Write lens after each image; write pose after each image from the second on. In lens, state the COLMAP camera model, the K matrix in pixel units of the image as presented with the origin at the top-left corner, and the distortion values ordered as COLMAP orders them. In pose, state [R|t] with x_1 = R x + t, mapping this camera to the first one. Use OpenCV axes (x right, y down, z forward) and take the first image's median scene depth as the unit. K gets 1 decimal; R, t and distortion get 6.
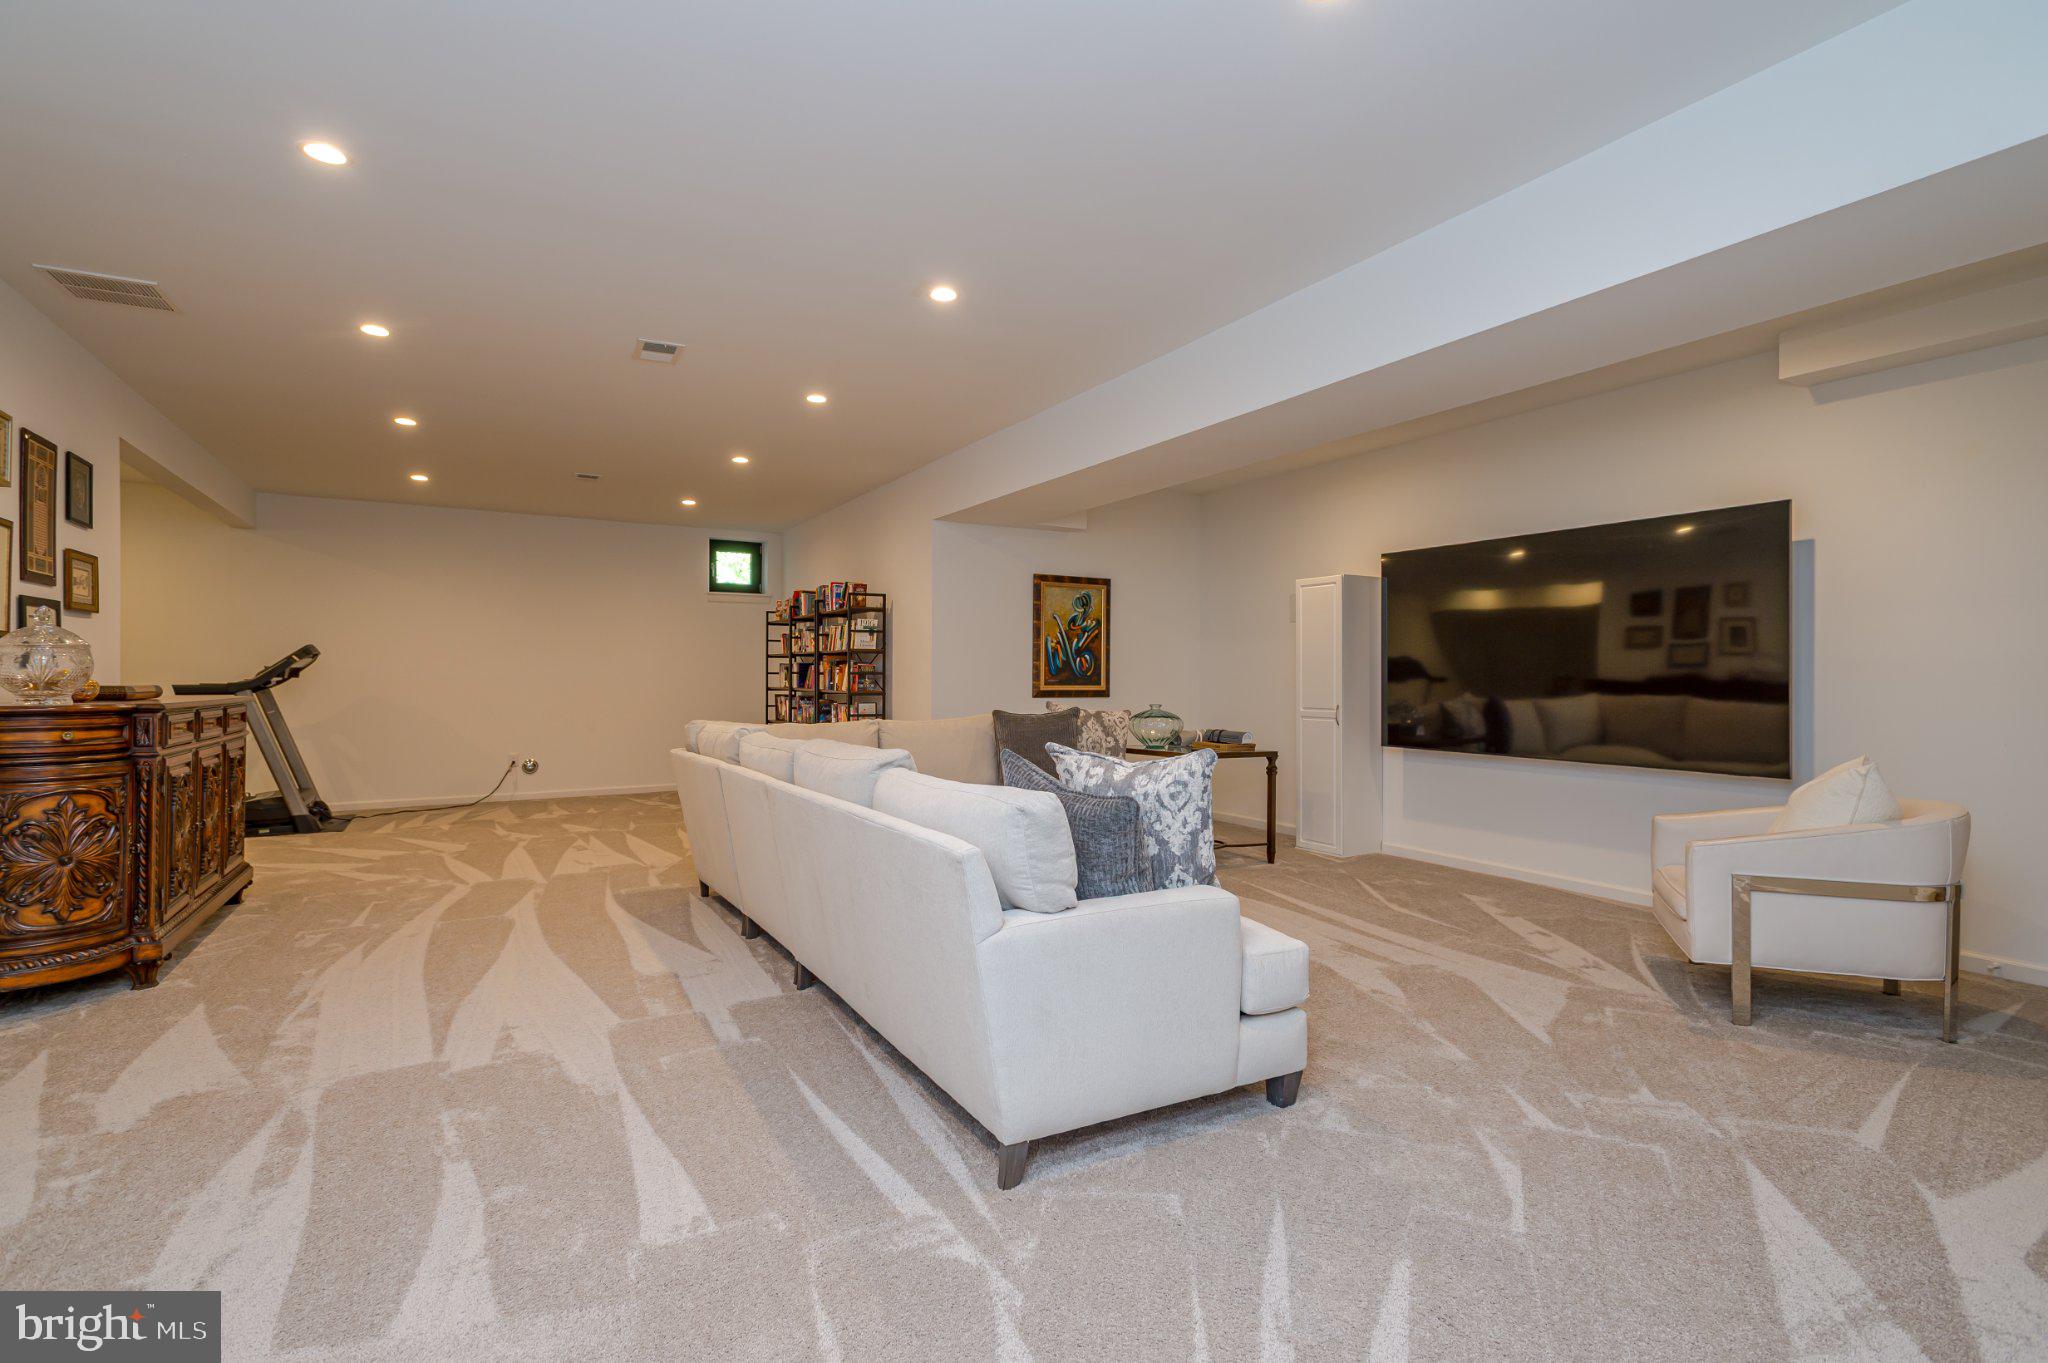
lens RADIAL K [[948.0, 0, 1021.4], [0, 948.0, 674.2], [0, 0, 1]] dist [0.017640, -0.006325]
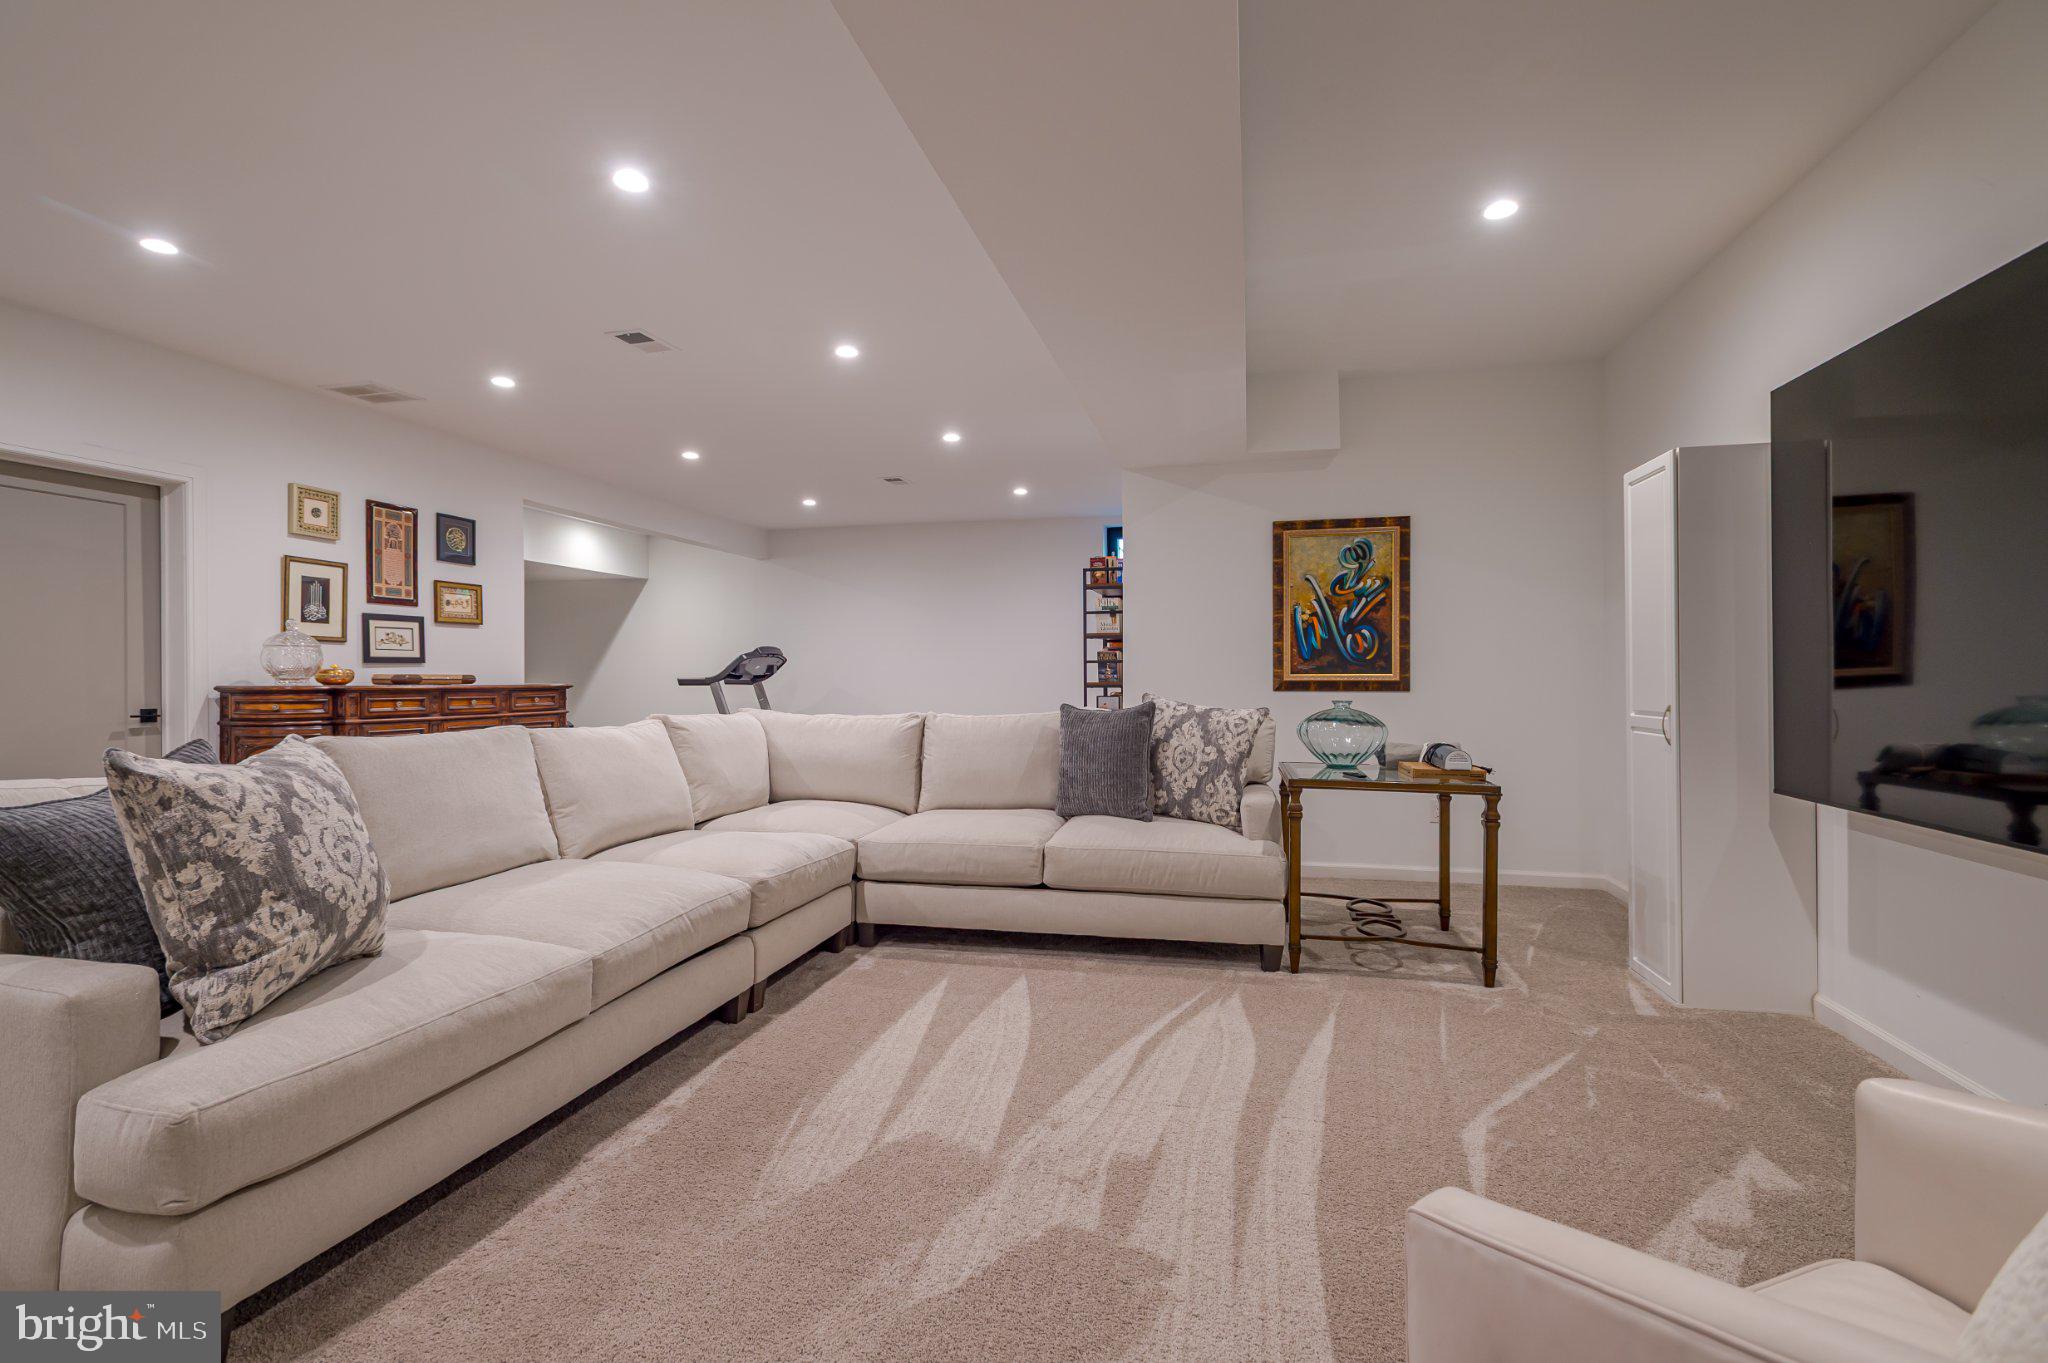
lens RADIAL K [[948.0, 0, 1021.4], [0, 948.0, 674.2], [0, 0, 1]] dist [0.017640, -0.006325]
pose [[0.724917, -0.006987, -0.688800, 0.370443], [0.006973, 0.999972, -0.002804, 0.012344], [0.688801, -0.002771, 0.724946, 0.331130]]
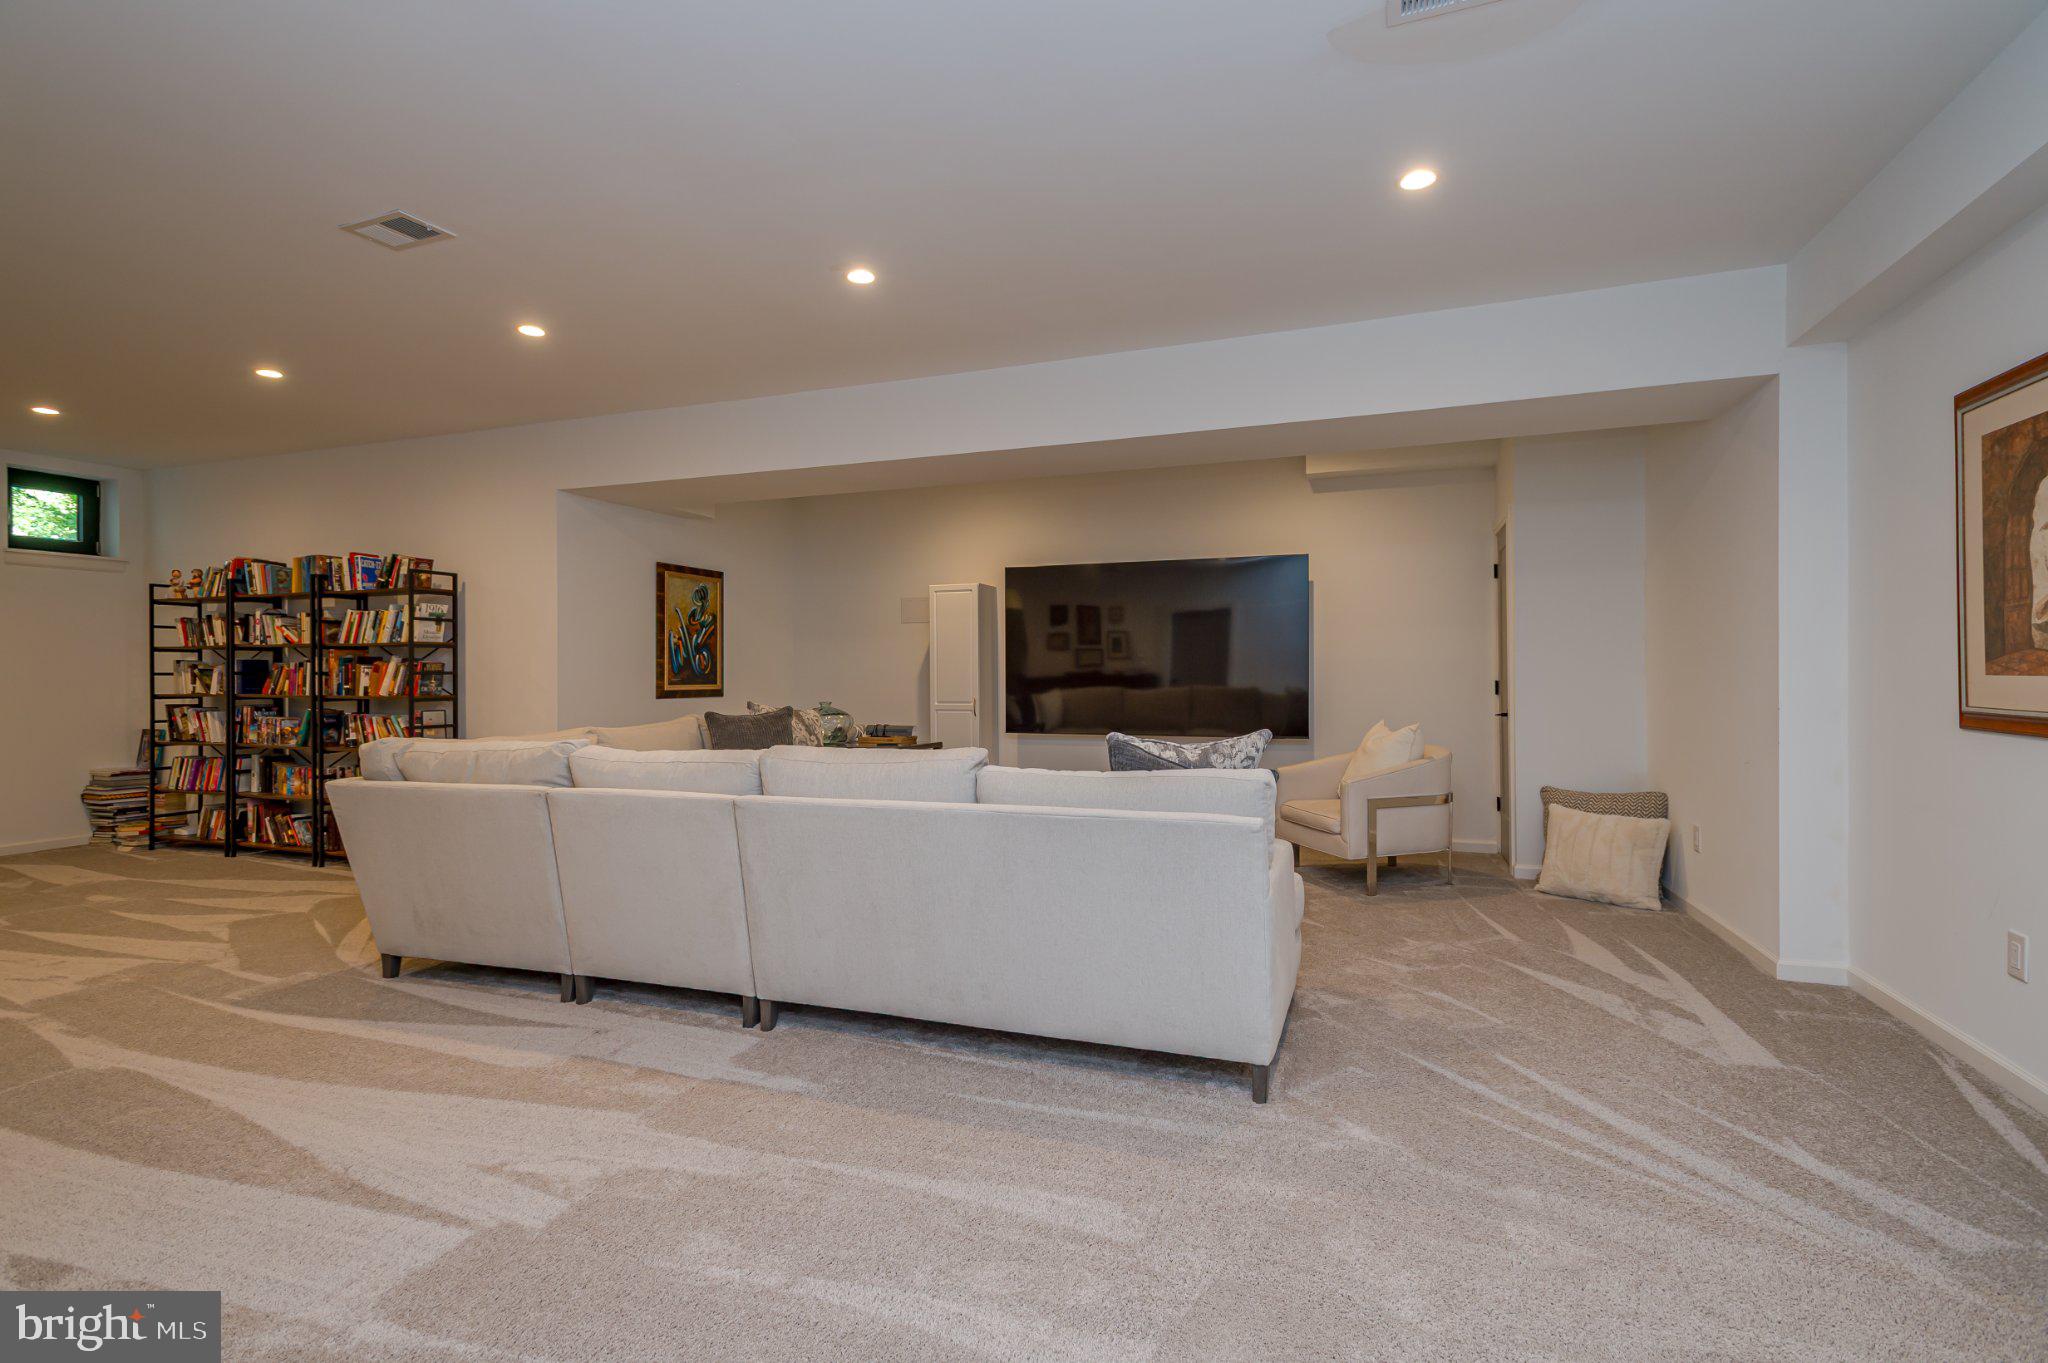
lens RADIAL K [[948.0, 0, 1021.4], [0, 948.0, 674.2], [0, 0, 1]] dist [0.017640, -0.006325]
pose [[0.765669, -0.006939, 0.643198, -0.299606], [0.005281, 0.999976, 0.004501, -0.000943], [-0.643213, -0.000050, 0.765687, 0.083443]]
